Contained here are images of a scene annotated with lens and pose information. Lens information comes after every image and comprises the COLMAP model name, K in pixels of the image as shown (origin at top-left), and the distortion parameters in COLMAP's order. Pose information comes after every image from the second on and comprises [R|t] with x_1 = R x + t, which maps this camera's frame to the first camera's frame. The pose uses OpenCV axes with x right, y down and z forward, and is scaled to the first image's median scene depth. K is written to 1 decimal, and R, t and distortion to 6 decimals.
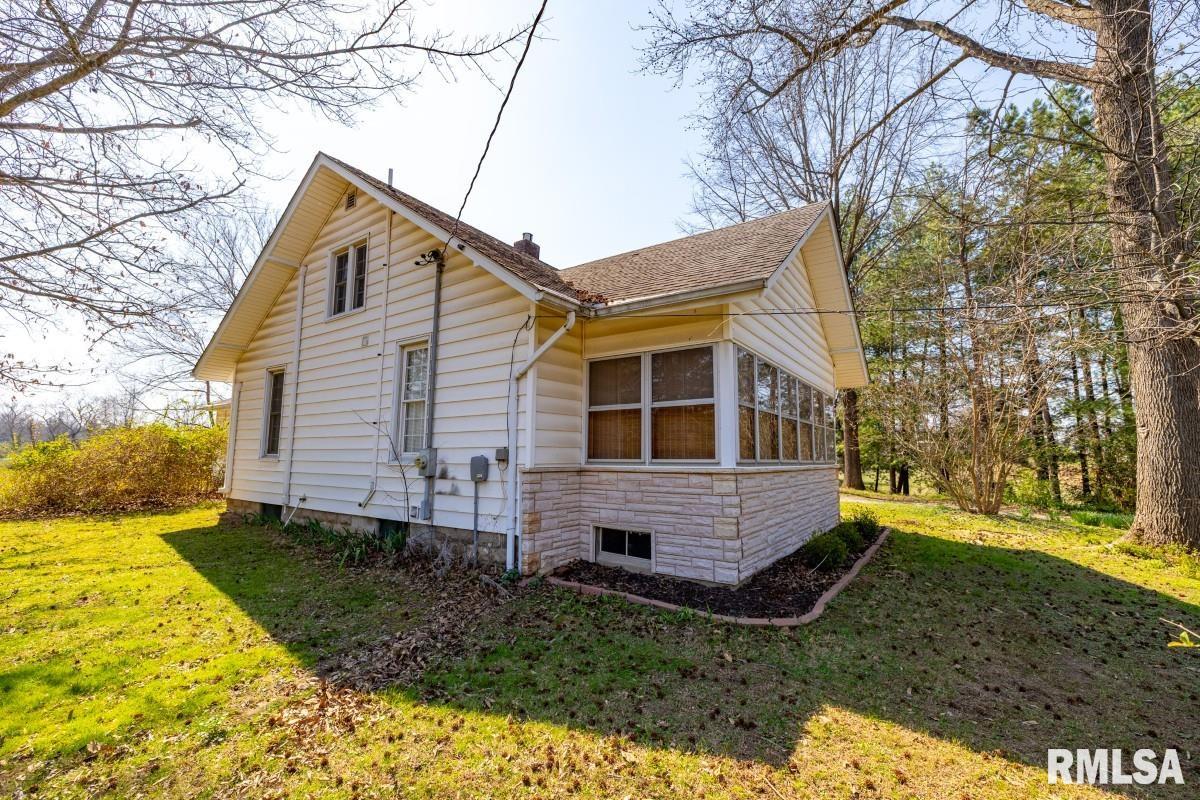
lens RADIAL K [[510.1, 0, 600.0], [0, 510.1, 400.0], [0, 0, 1]] dist [-0.000641, -0.000300]
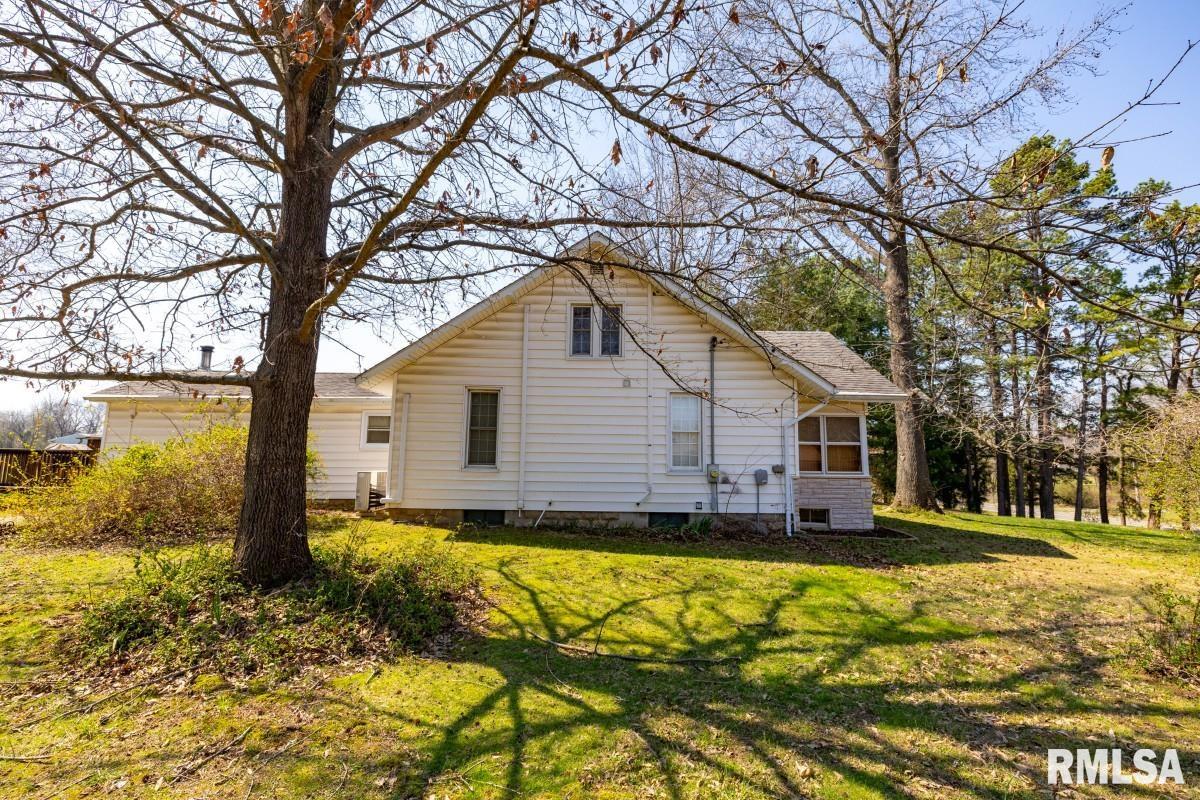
lens RADIAL K [[491.7, 0, 600.0], [0, 491.7, 400.0], [0, 0, 1]] dist [-0.001250, -0.000161]
pose [[0.824513, 0.075136, 0.560833, -1.519088], [-0.072128, 0.997015, -0.027533, -0.036191], [-0.561228, -0.017750, 0.827471, -0.053663]]
